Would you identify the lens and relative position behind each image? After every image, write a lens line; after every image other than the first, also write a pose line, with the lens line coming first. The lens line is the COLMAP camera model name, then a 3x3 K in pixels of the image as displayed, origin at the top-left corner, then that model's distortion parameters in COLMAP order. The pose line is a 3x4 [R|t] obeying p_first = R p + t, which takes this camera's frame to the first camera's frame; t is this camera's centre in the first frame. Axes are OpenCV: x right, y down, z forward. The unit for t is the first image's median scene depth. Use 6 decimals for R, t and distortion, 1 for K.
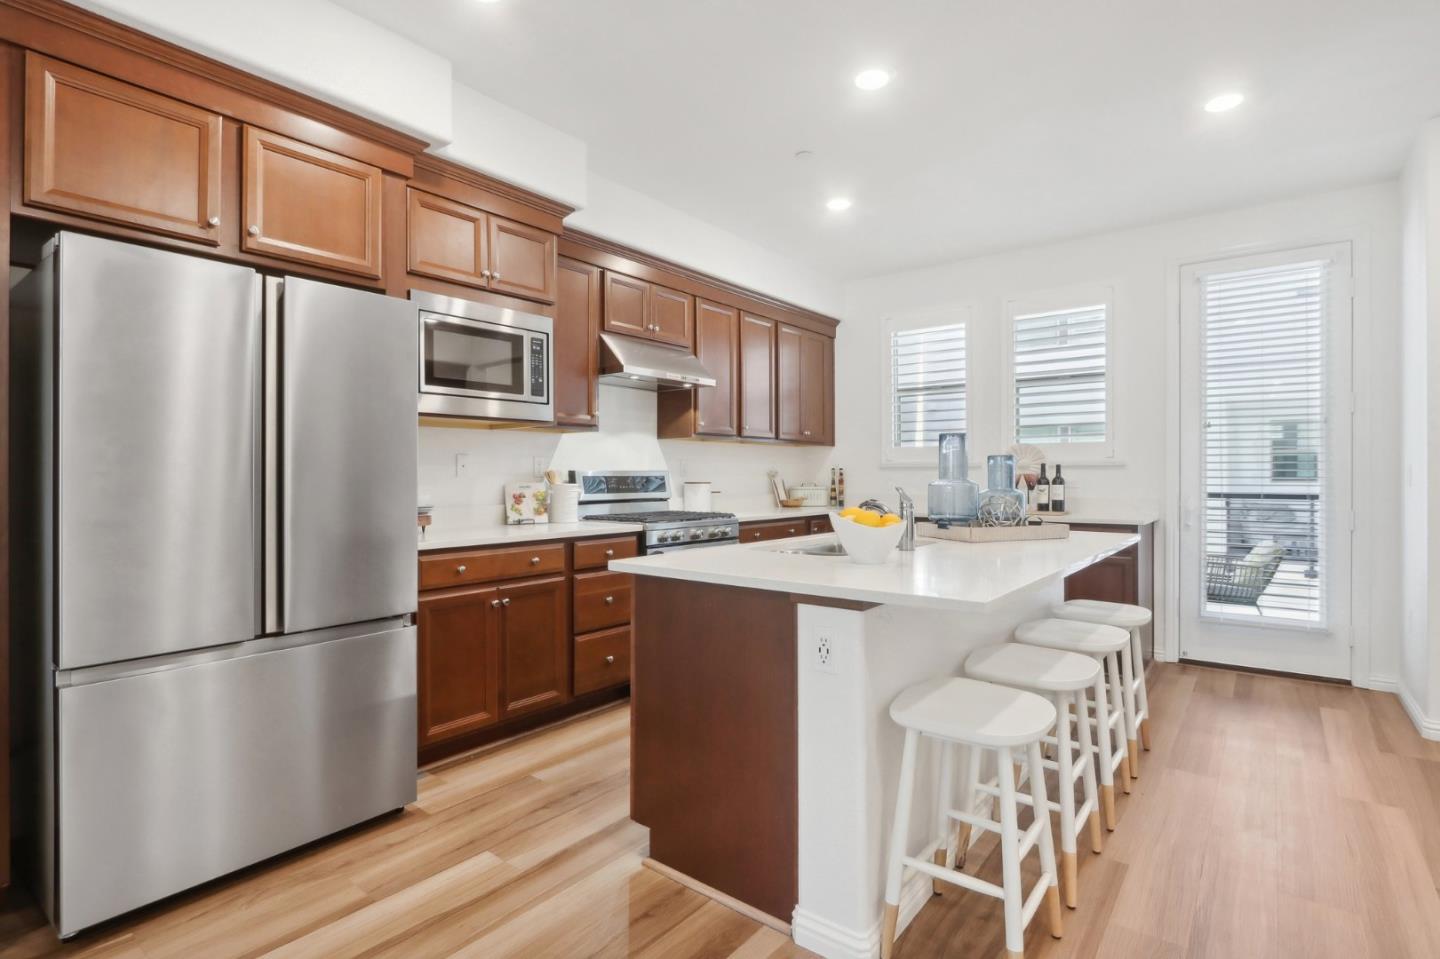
lens RADIAL K [[709.9, 0, 720.9], [0, 709.9, 473.3], [0, 0, 1]] dist [0.002166, 0.000255]
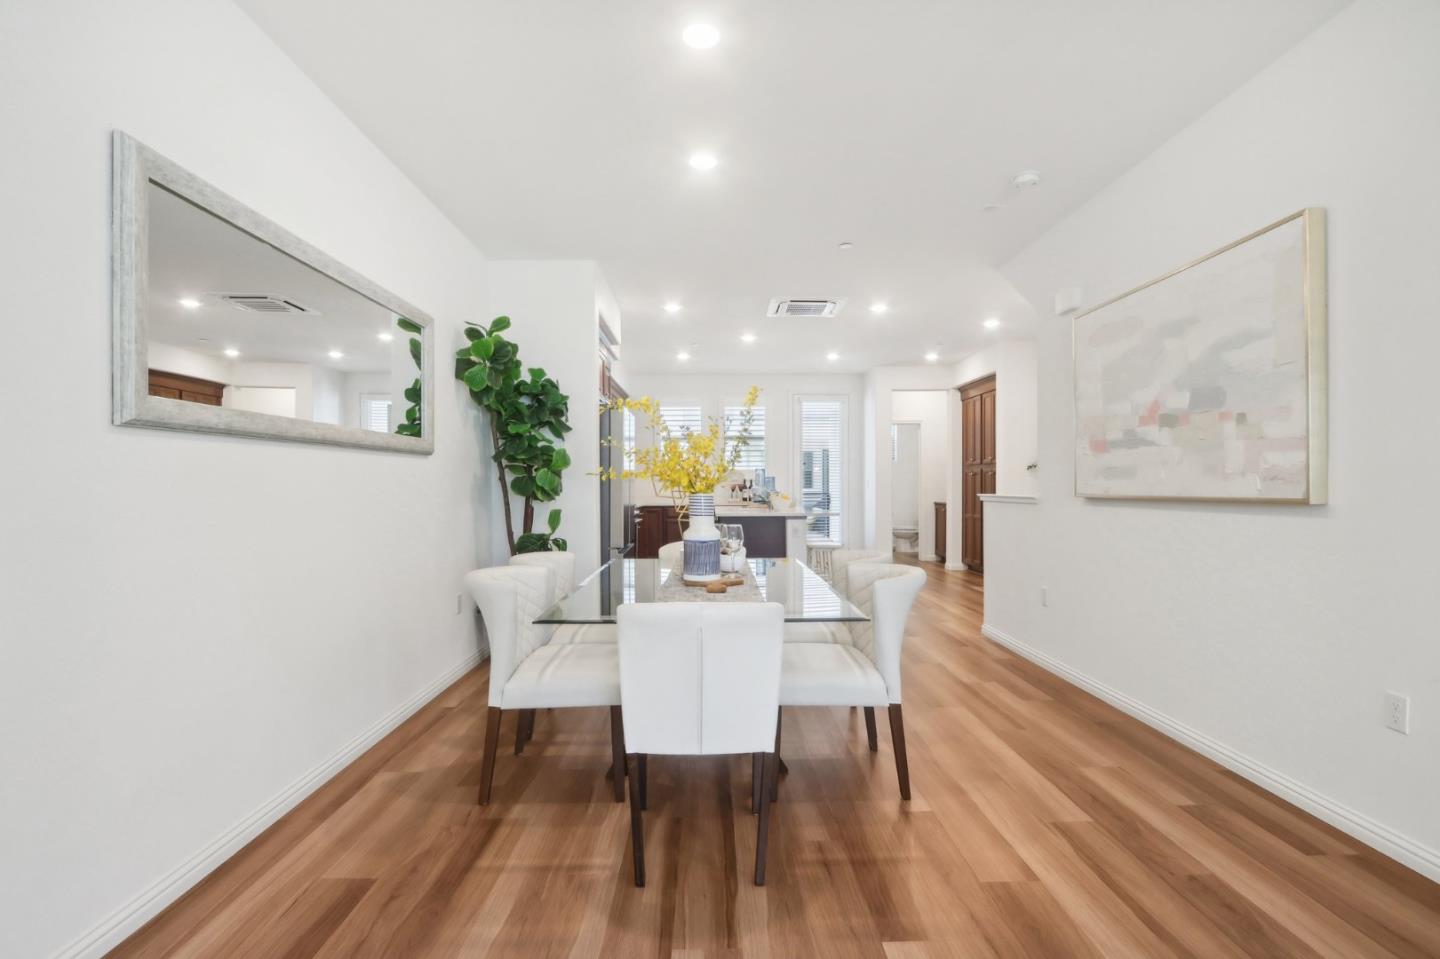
lens RADIAL K [[662.8, 0, 720.0], [0, 662.8, 479.5], [0, 0, 1]] dist [-0.003632, -0.000210]
pose [[0.783779, 0.010229, 0.620955, -0.991508], [-0.004778, 0.999934, -0.010442, 0.009910], [-0.621021, 0.005217, 0.783777, -0.619148]]
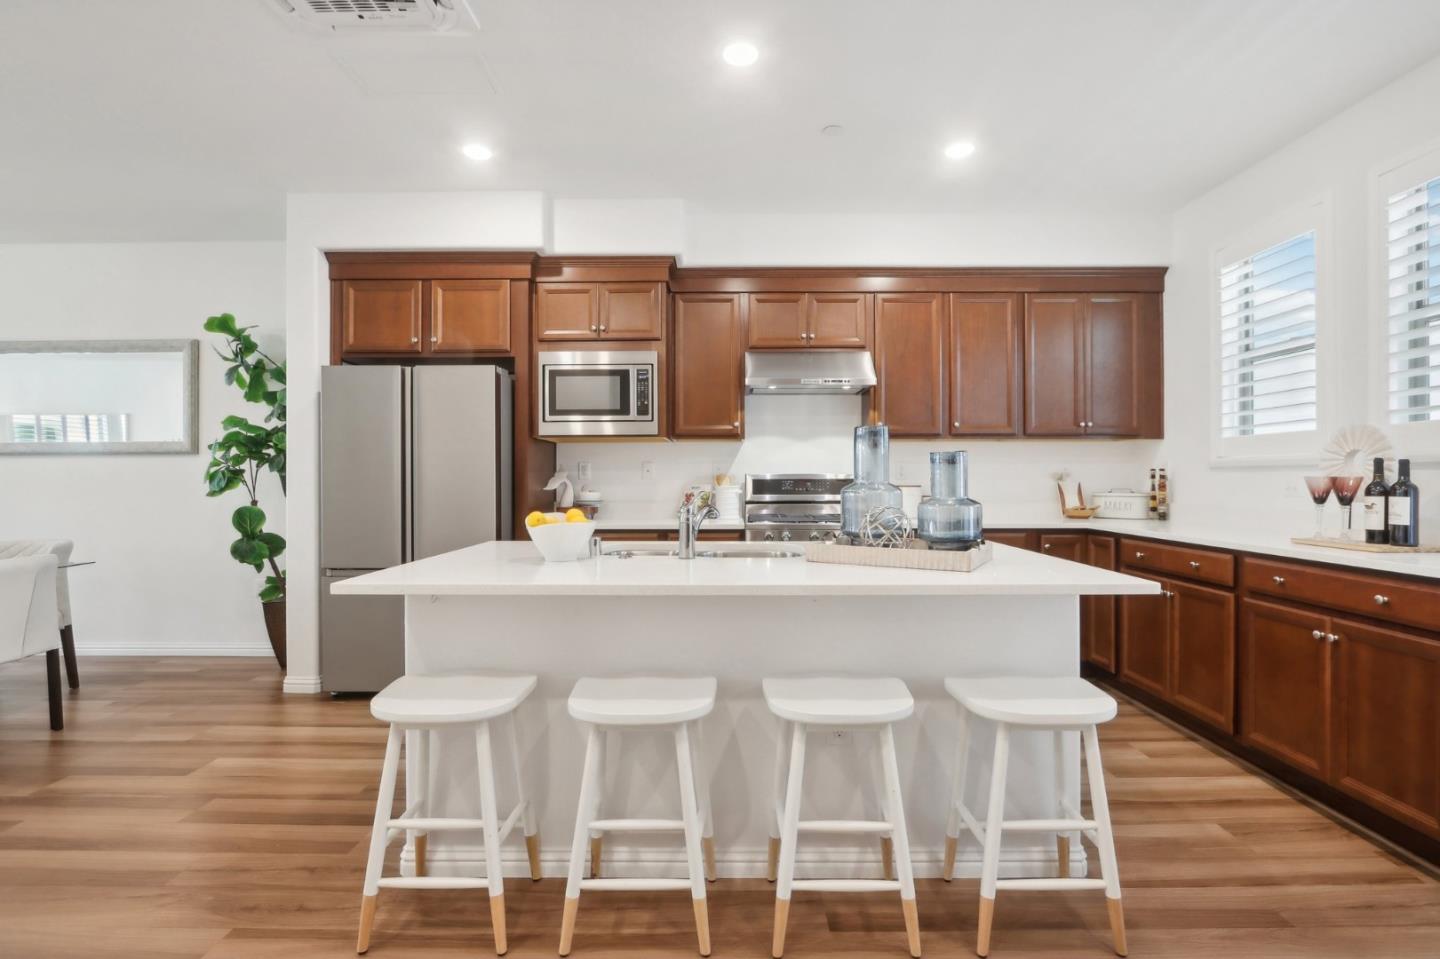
lens RADIAL K [[662.8, 0, 720.0], [0, 662.8, 479.5], [0, 0, 1]] dist [-0.003632, -0.000210]
pose [[0.616729, 0.003300, -0.787169, 0.625608], [0.001945, 0.999982, 0.005717, -0.001105], [0.787174, -0.005057, 0.616711, 0.318038]]
